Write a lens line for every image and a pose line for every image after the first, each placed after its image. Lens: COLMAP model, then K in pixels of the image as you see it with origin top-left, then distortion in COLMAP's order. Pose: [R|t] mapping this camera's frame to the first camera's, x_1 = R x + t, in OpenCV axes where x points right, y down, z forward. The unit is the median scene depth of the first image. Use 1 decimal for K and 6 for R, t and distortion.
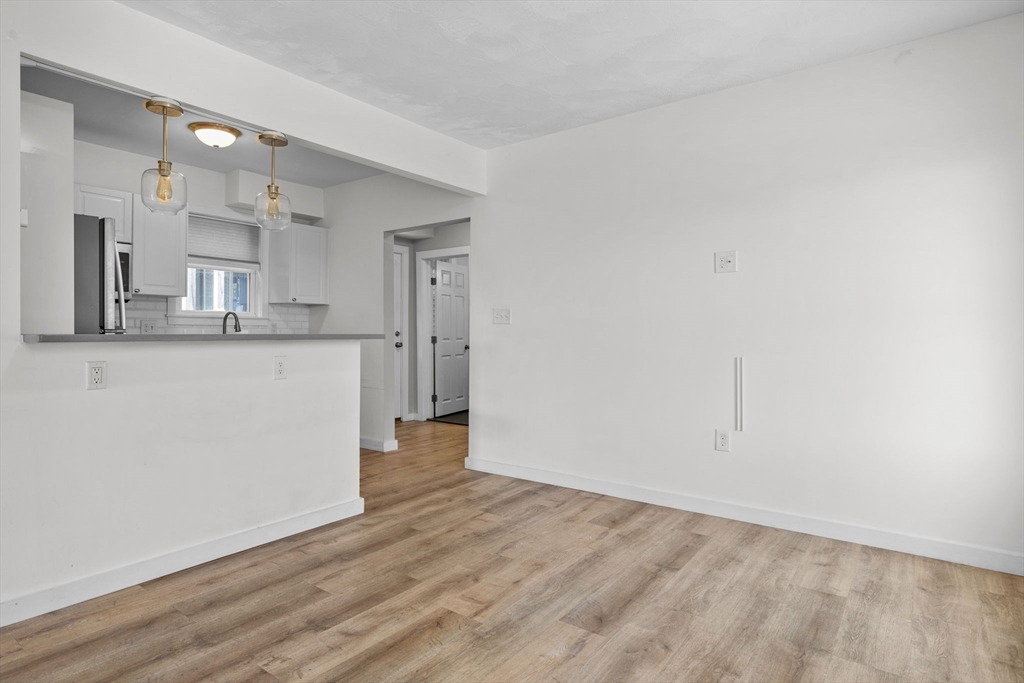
lens RADIAL K [[549.1, 0, 522.9], [0, 549.1, 341.3], [0, 0, 1]] dist [-0.000284, -0.000280]
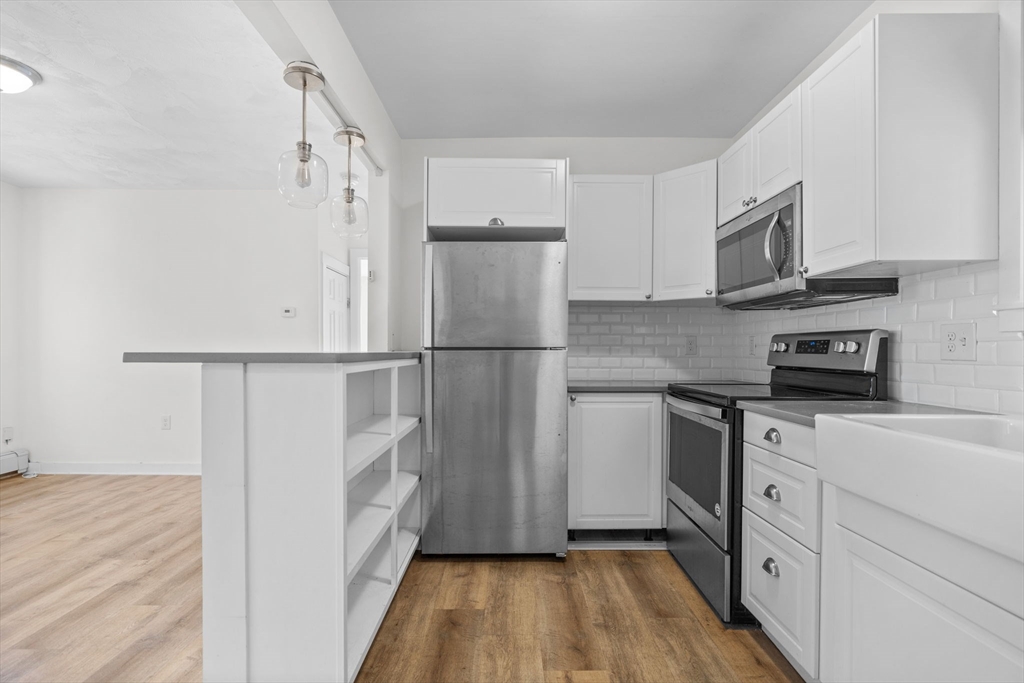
lens RADIAL K [[496.0, 0, 514.3], [0, 496.0, 353.1], [0, 0, 1]] dist [-0.001625, 0.000579]
pose [[-0.812146, -0.000394, -0.583454, -0.350817], [-0.014007, 0.999725, 0.018822, -0.032386], [0.583286, 0.023458, -0.811928, 1.952823]]
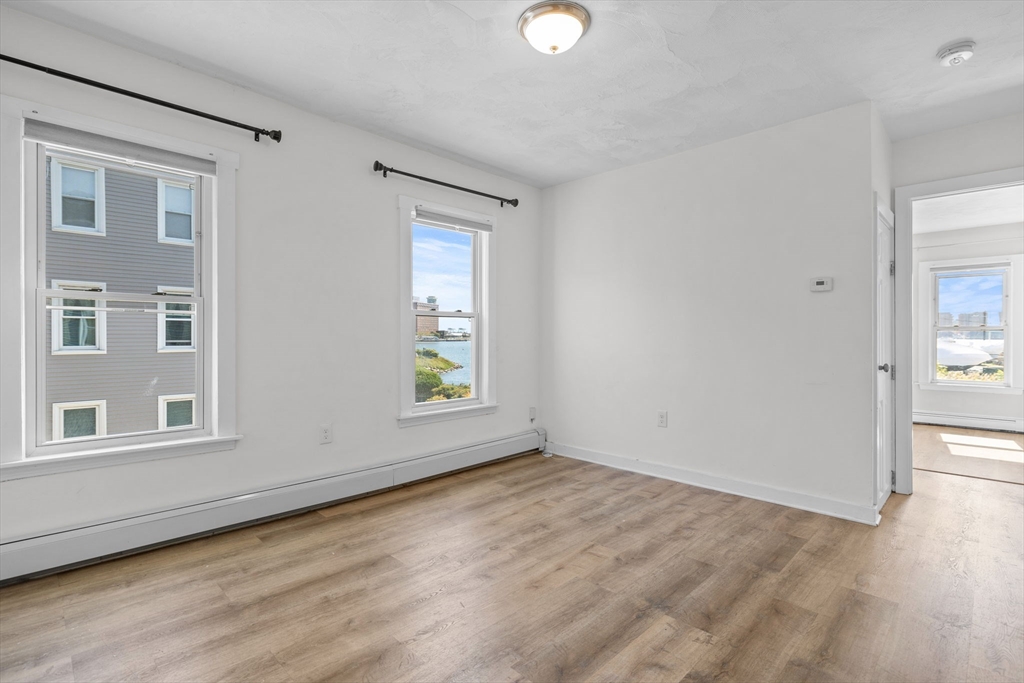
lens RADIAL K [[496.0, 0, 513.6], [0, 496.0, 340.4], [0, 0, 1]] dist [-0.001625, 0.000579]
pose [[-0.987589, -0.004239, 0.157004, -0.163943], [-0.000296, 0.999684, 0.025130, -0.024178], [-0.157061, 0.024771, -0.987278, 1.449019]]
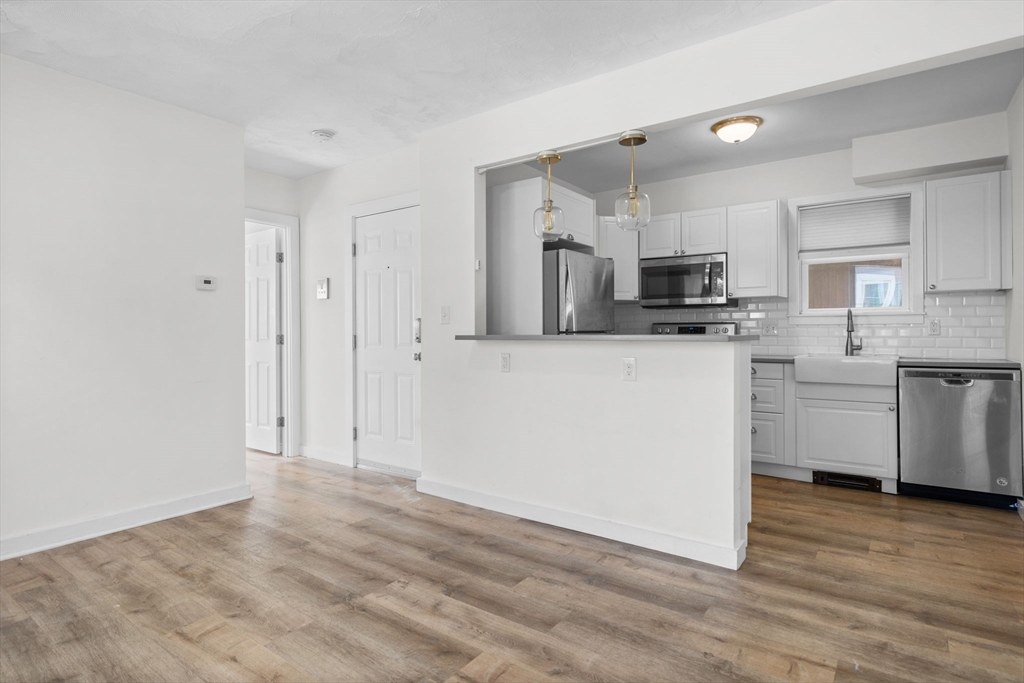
lens RADIAL K [[549.1, 0, 504.0], [0, 549.1, 332.1], [0, 0, 1]] dist [-0.000284, -0.000280]
pose [[-0.008926, -0.001761, -0.999959, 0.622577], [-0.012703, 0.999918, -0.001647, -0.015758], [0.999879, 0.012688, -0.008948, 0.896725]]
